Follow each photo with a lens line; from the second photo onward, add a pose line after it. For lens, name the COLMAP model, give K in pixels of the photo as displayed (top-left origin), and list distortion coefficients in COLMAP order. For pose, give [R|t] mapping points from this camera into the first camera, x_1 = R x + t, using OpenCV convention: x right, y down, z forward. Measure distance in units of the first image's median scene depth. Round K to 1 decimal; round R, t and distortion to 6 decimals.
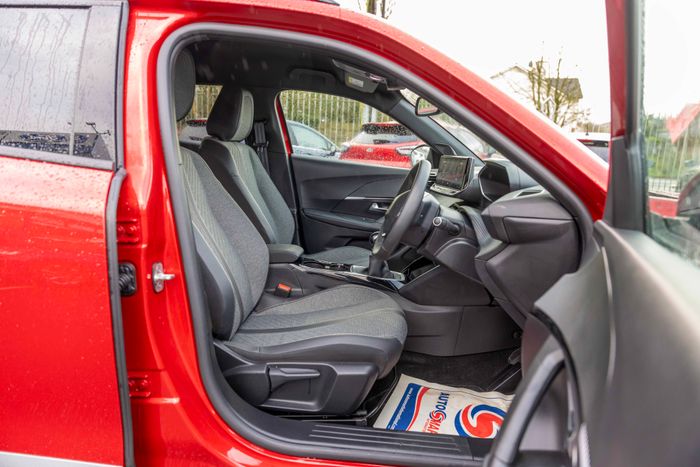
lens RADIAL K [[508.8, 0, 349.8], [0, 508.8, 232.7], [0, 0, 1]] dist [-0.033288, 0.005476]
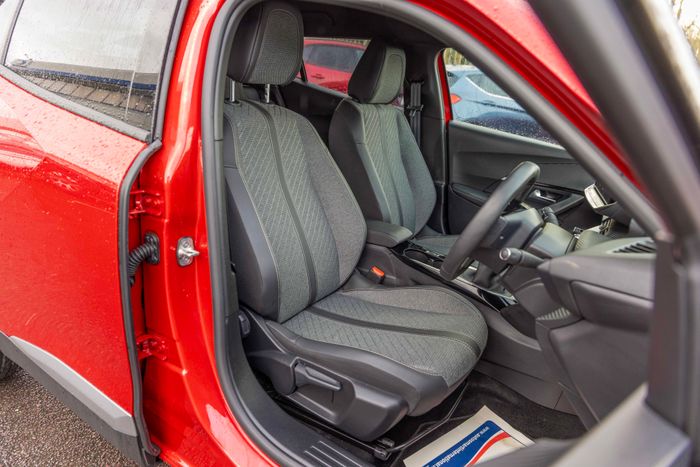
lens RADIAL K [[475.7, 0, 350.0], [0, 475.7, 233.7], [0, 0, 1]] dist [-0.003903, -0.000870]
pose [[0.857508, 0.208206, -0.470457, 0.290671], [-0.144169, 0.975059, 0.168746, -0.131338], [0.493858, -0.076876, 0.866138, 0.297204]]
